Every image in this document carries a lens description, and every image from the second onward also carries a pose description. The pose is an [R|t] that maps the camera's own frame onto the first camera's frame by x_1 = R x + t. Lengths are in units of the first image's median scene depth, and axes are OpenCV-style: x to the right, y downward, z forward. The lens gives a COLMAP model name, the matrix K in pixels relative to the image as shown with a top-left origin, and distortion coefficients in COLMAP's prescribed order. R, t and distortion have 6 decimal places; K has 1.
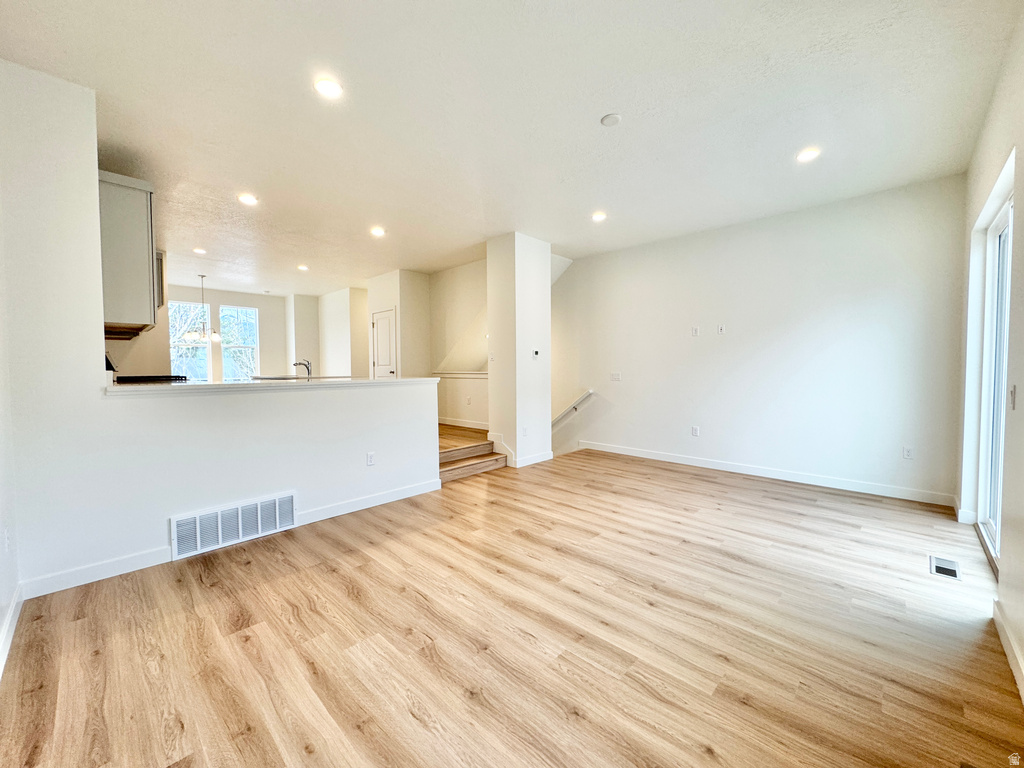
lens RADIAL K [[404.9, 0, 538.8], [0, 404.9, 384.6], [0, 0, 1]] dist [-0.002568, 0.000833]
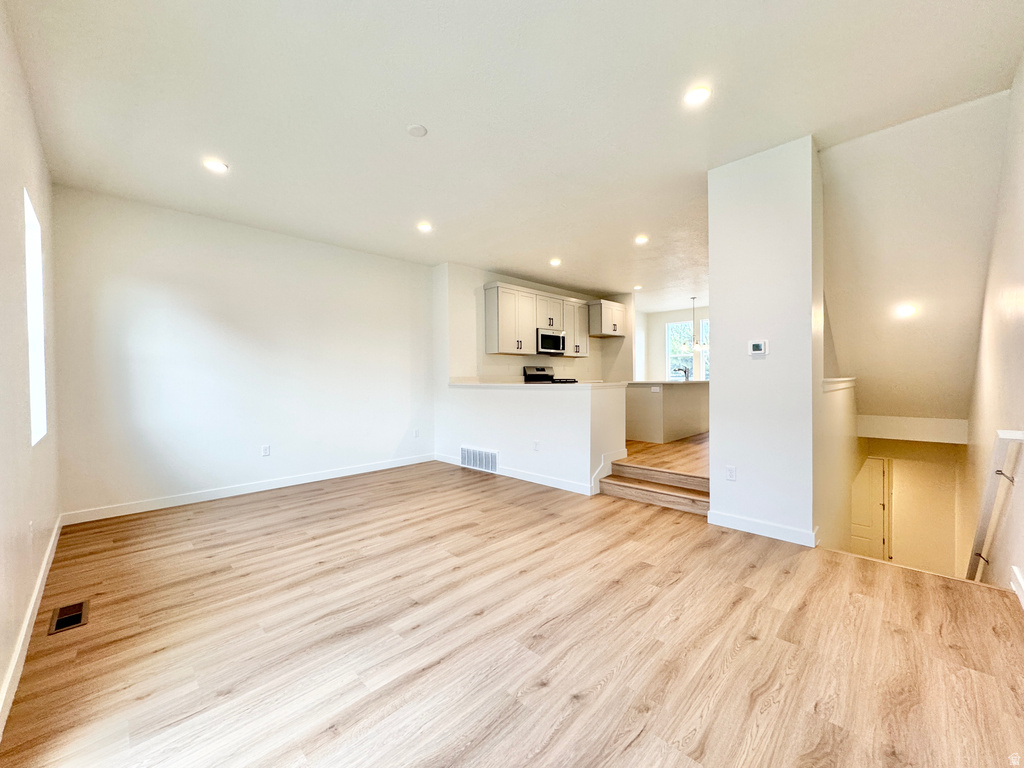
lens RADIAL K [[404.9, 0, 487.3], [0, 404.9, 387.0], [0, 0, 1]] dist [-0.002568, 0.000833]
pose [[-0.076497, 0.028571, -0.996660, 1.063082], [-0.030160, 0.999066, 0.030954, -0.045688], [0.996614, 0.032427, -0.075564, 1.140615]]
